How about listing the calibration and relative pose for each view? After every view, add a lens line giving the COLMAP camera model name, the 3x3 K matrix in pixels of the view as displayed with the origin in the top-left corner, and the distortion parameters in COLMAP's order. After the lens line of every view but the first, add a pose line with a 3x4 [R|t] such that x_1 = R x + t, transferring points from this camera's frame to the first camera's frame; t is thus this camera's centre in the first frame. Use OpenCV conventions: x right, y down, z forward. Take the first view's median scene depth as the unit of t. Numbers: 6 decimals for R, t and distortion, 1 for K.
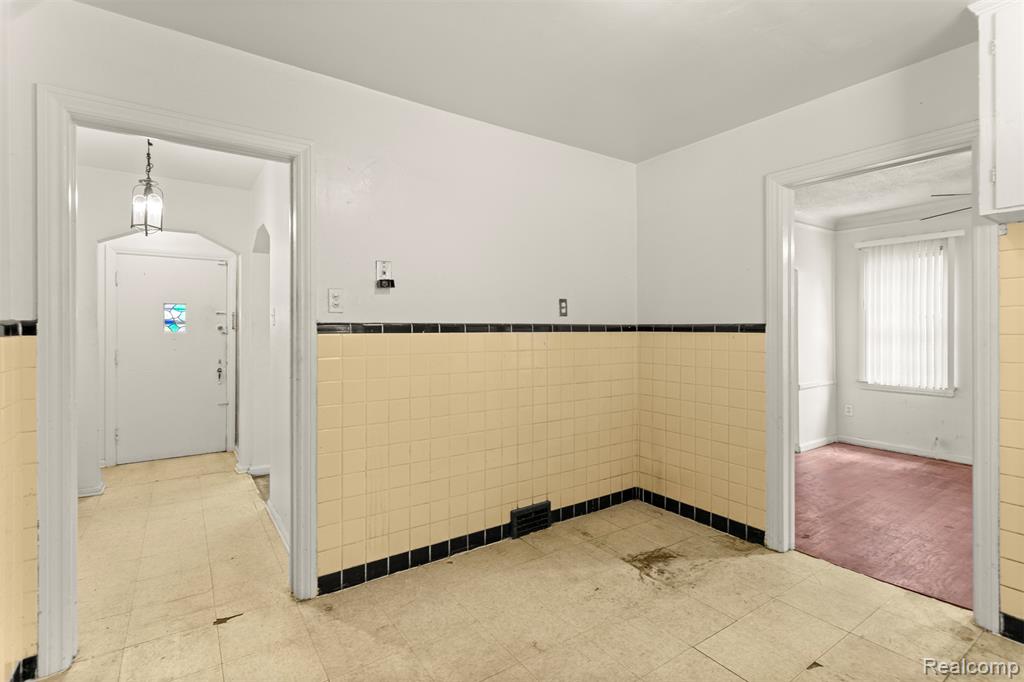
lens RADIAL K [[486.5, 0, 517.5], [0, 486.5, 330.3], [0, 0, 1]] dist [-0.001549, 0.001926]
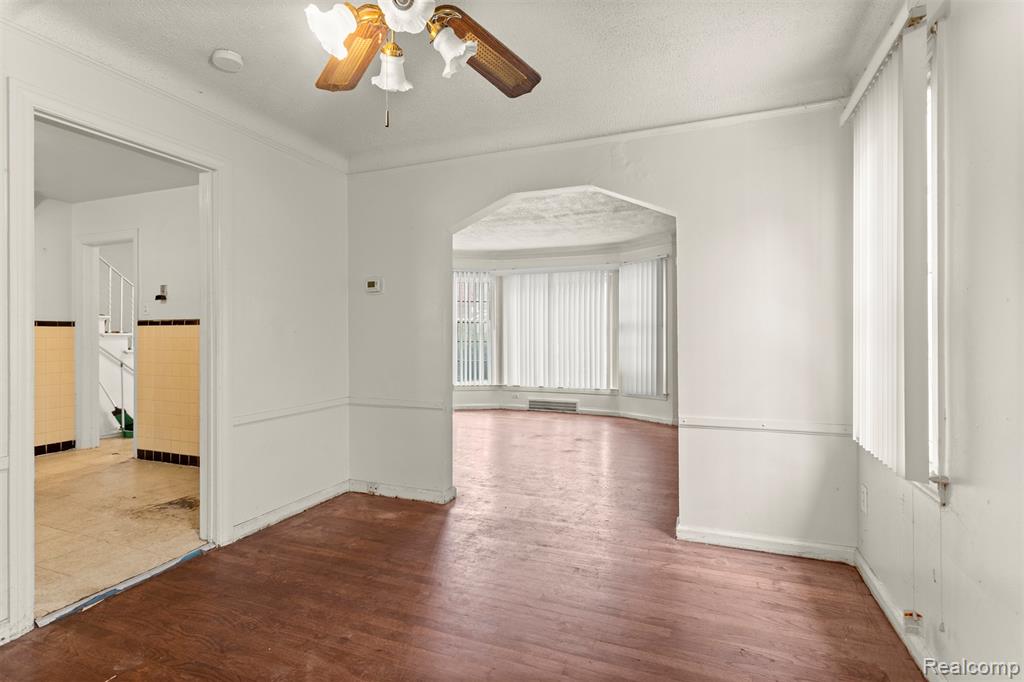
lens RADIAL K [[486.5, 0, 513.2], [0, 486.5, 341.3], [0, 0, 1]] dist [-0.001549, 0.001926]
pose [[0.557046, 0.011300, -0.830405, 1.828422], [-0.001093, 0.999917, 0.012873, 0.037153], [0.830481, -0.006263, 0.557012, 1.030747]]
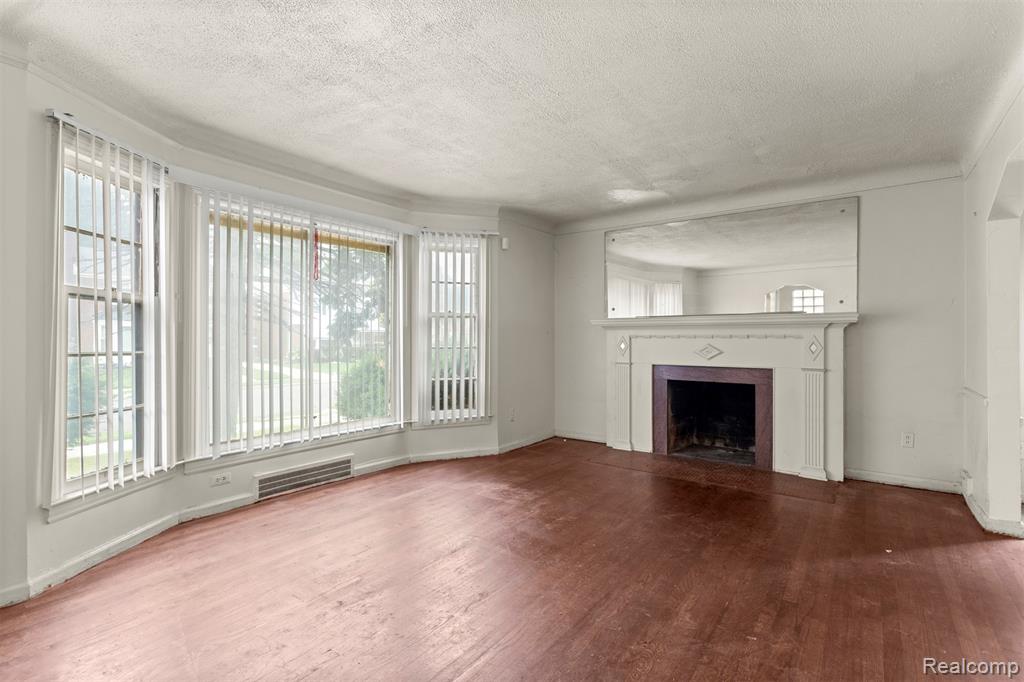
lens RADIAL K [[486.5, 0, 509.4], [0, 486.5, 336.4], [0, 0, 1]] dist [-0.001549, 0.001926]
pose [[0.947903, 0.004438, 0.318528, -0.324416], [-0.002731, 0.999979, -0.005805, 0.043920], [-0.318547, 0.004633, 0.947896, 1.259236]]
